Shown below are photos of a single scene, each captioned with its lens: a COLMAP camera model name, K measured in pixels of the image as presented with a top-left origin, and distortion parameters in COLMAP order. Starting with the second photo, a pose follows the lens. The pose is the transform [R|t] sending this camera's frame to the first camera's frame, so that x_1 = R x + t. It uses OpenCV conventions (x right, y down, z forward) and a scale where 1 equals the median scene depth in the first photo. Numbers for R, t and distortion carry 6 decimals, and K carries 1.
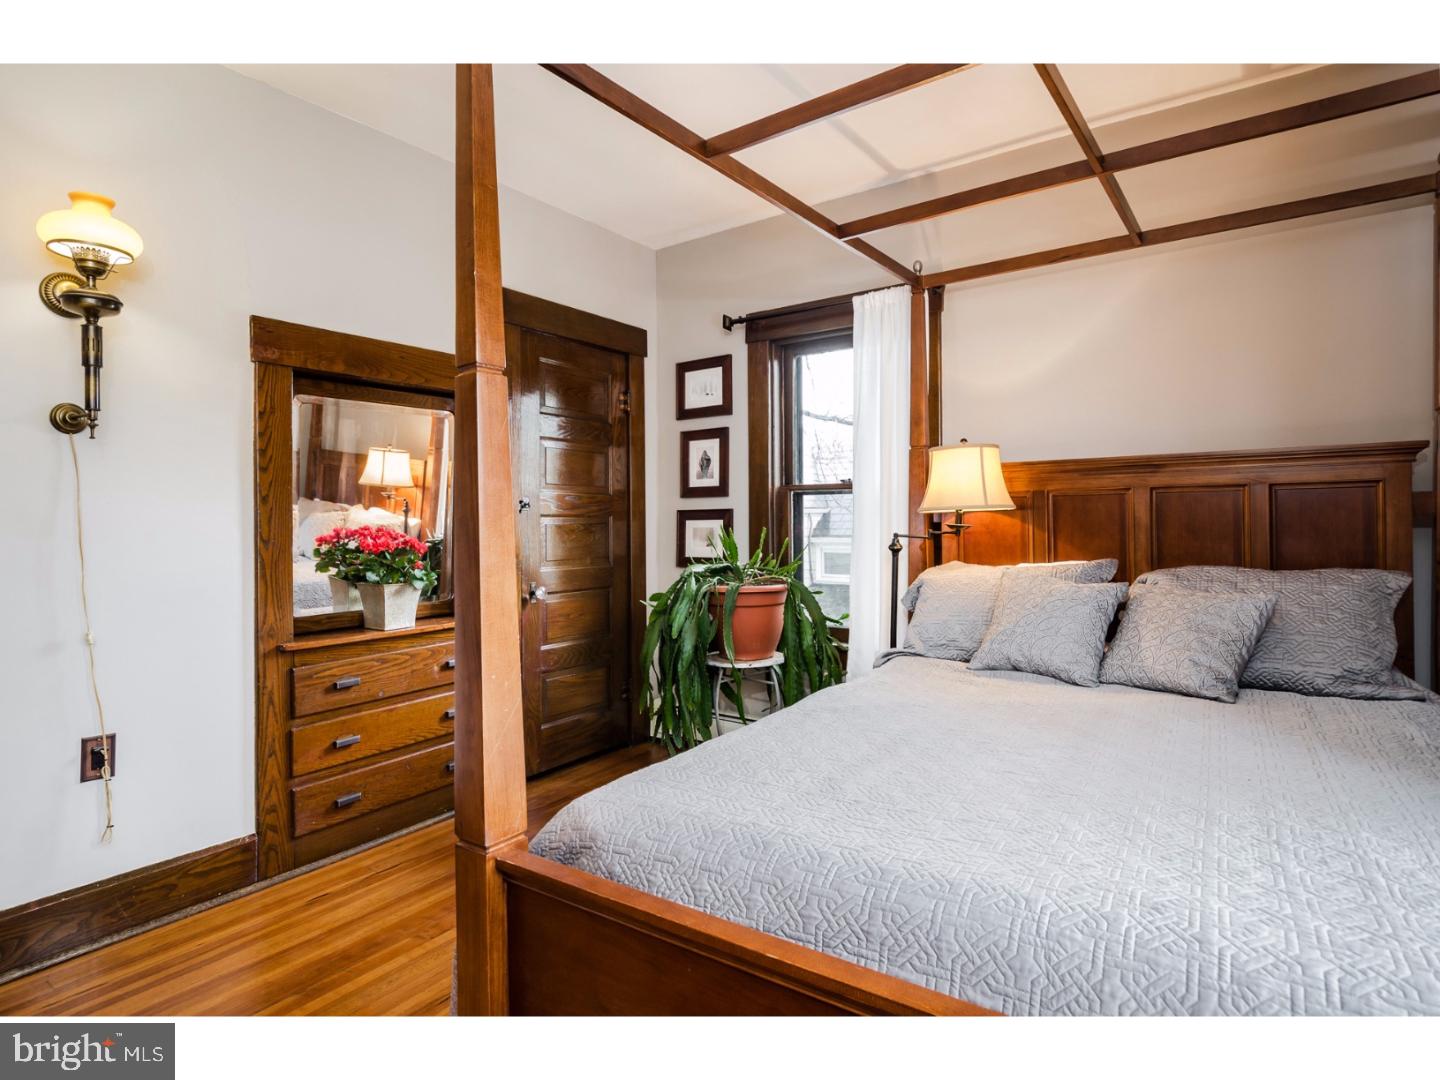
lens RADIAL K [[757.2, 0, 722.8], [0, 757.2, 516.3], [0, 0, 1]] dist [-0.000264, -0.000064]
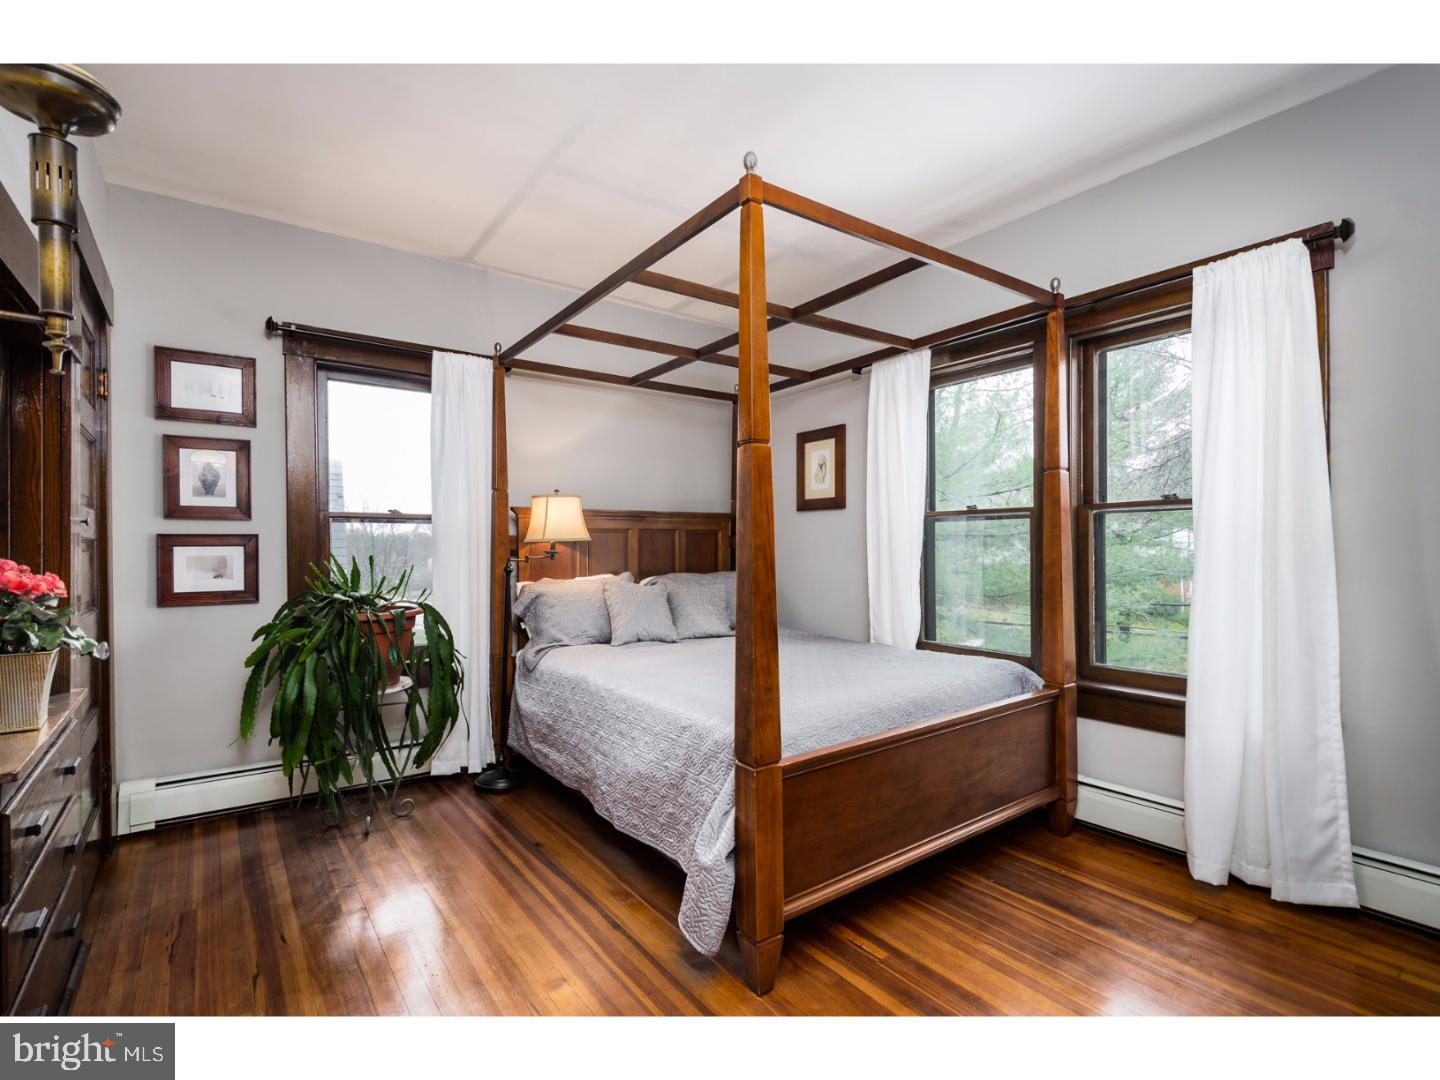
lens RADIAL K [[693.1, 0, 720.0], [0, 693.1, 540.0], [0, 0, 1]] dist [0.000234, -0.000032]
pose [[0.305942, 0.014875, 0.951934, -0.592481], [-0.006712, 0.999887, -0.013467, 0.004374], [-0.952027, -0.002270, 0.306007, 0.239671]]
